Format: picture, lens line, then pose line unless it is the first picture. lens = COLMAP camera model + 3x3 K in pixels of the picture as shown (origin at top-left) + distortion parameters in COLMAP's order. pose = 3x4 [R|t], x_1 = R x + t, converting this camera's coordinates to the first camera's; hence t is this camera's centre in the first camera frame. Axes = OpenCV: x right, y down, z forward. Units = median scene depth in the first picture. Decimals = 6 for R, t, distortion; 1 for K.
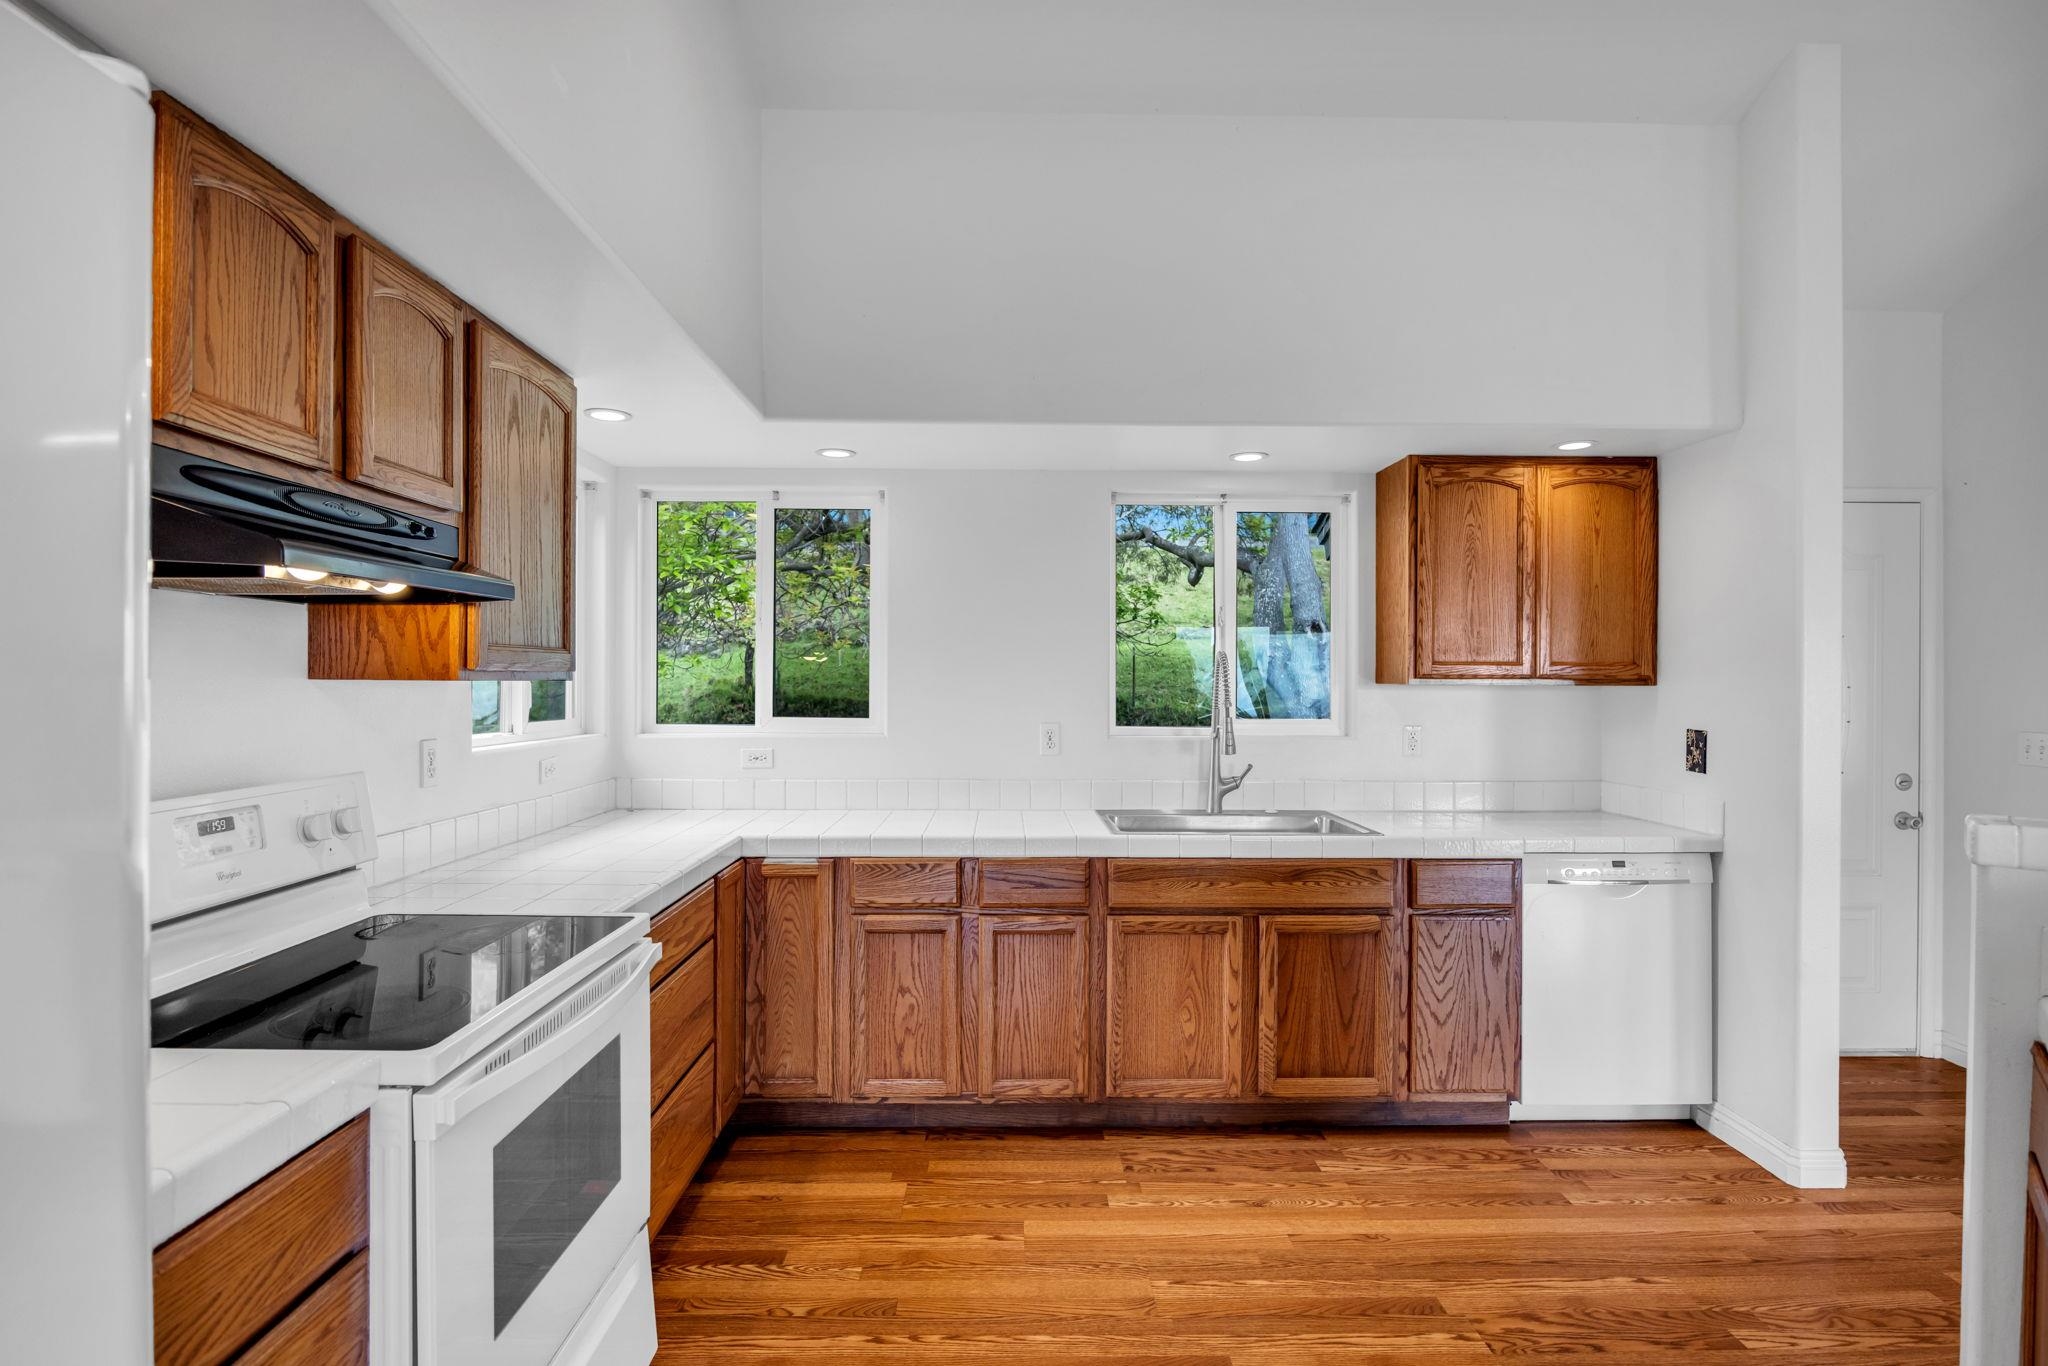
lens RADIAL K [[992.0, 0, 1018.6], [0, 992.0, 683.7], [0, 0, 1]] dist [-0.014353, 0.000291]
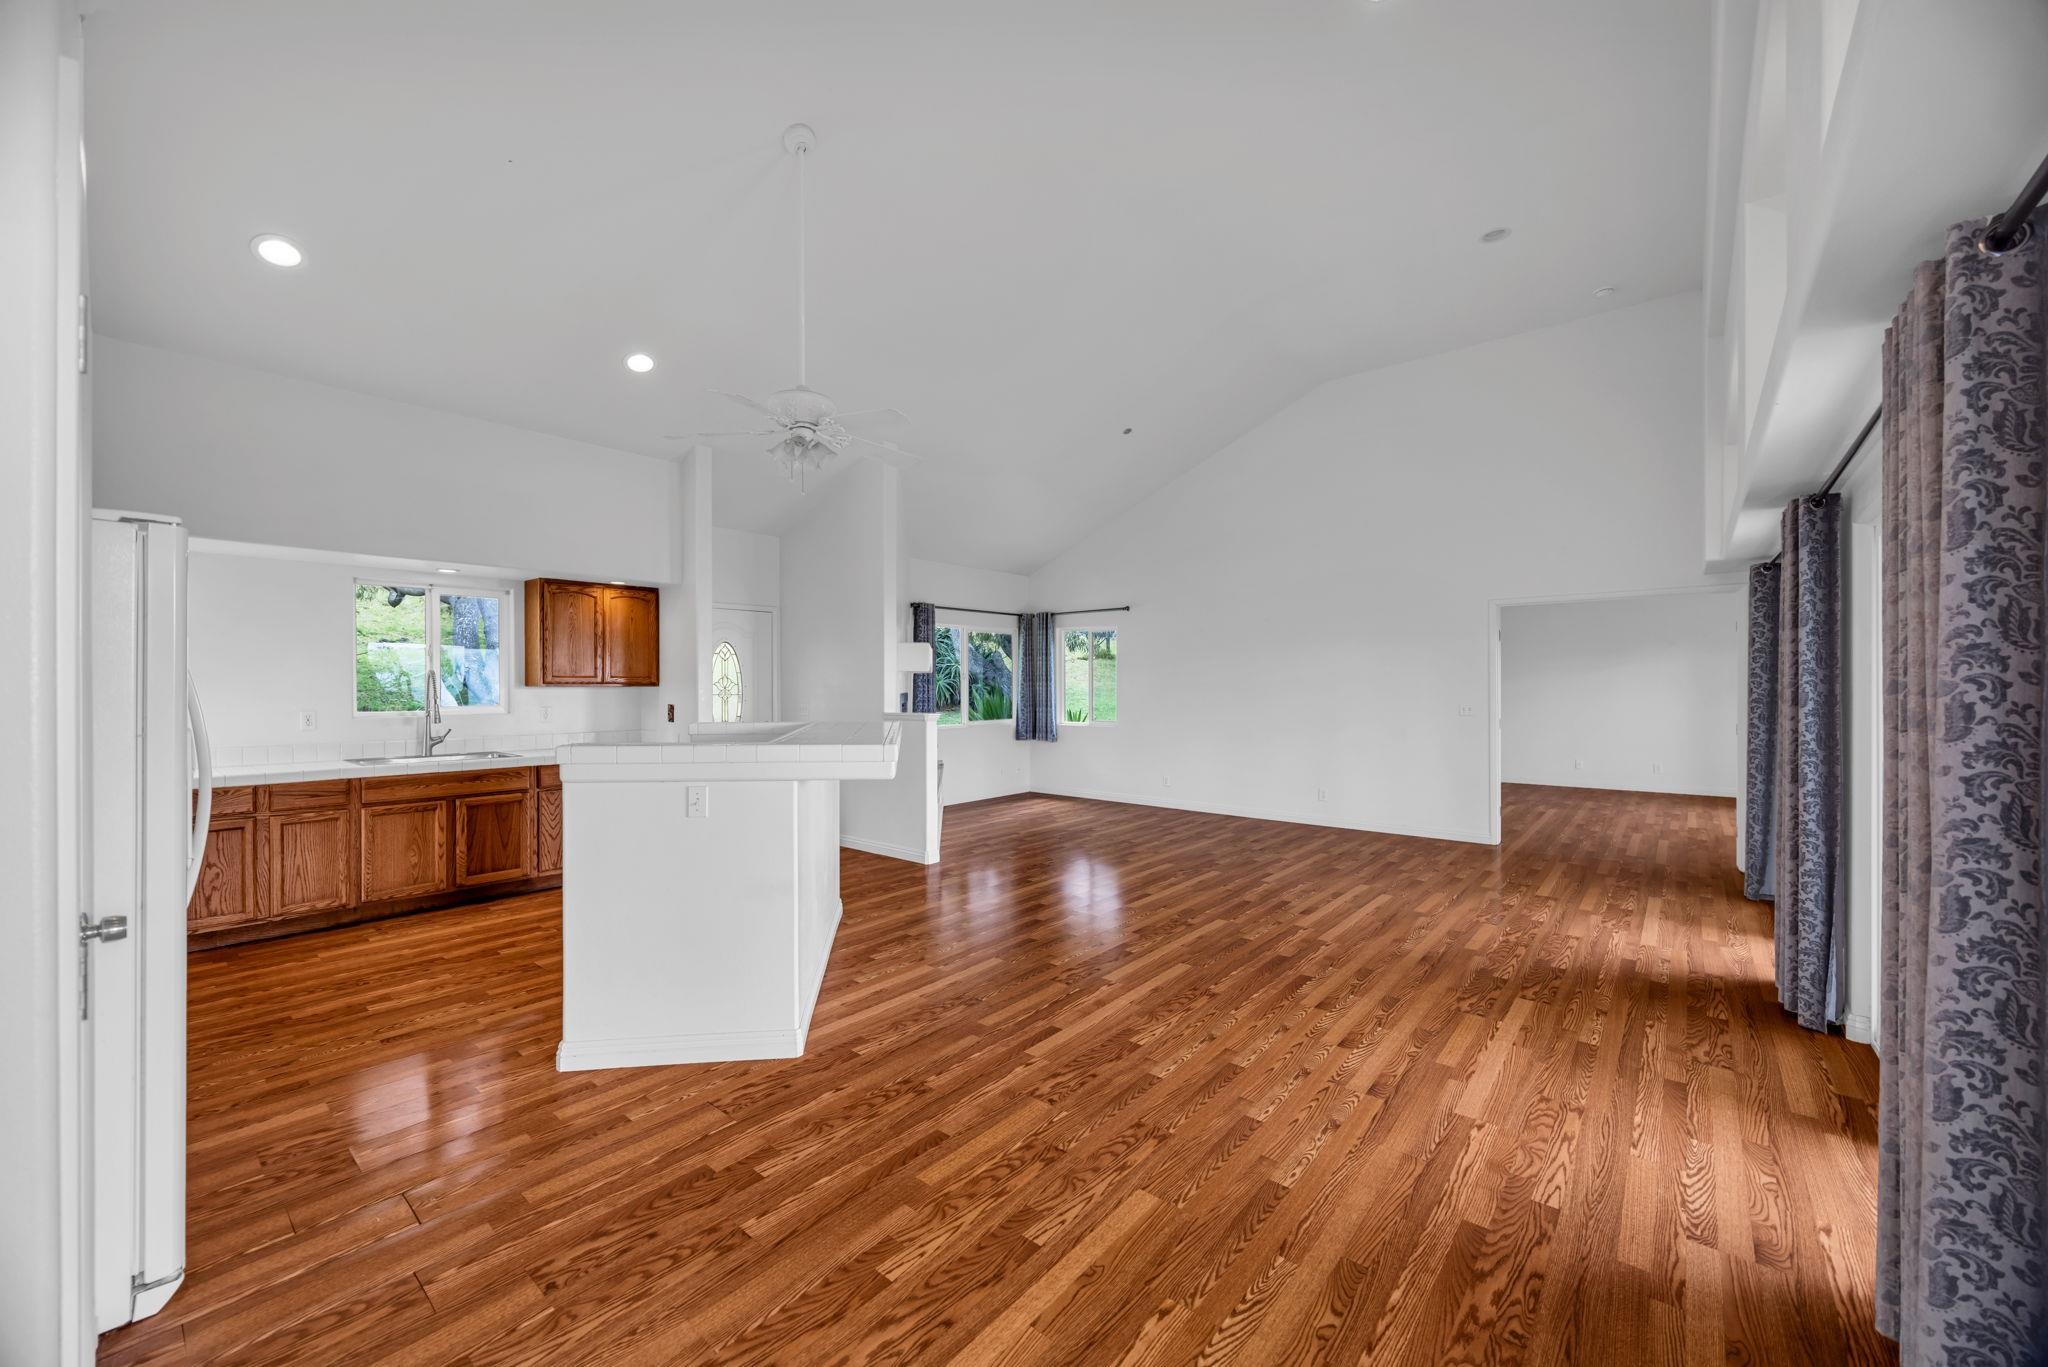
lens RADIAL K [[785.7, 0, 1013.1], [0, 785.7, 686.9], [0, 0, 1]] dist [0.000780, 0.000374]
pose [[0.658988, -0.007129, 0.752120, -0.221935], [0.005930, 0.999973, 0.004283, -0.000033], [-0.752130, 0.001638, 0.659012, -0.953093]]
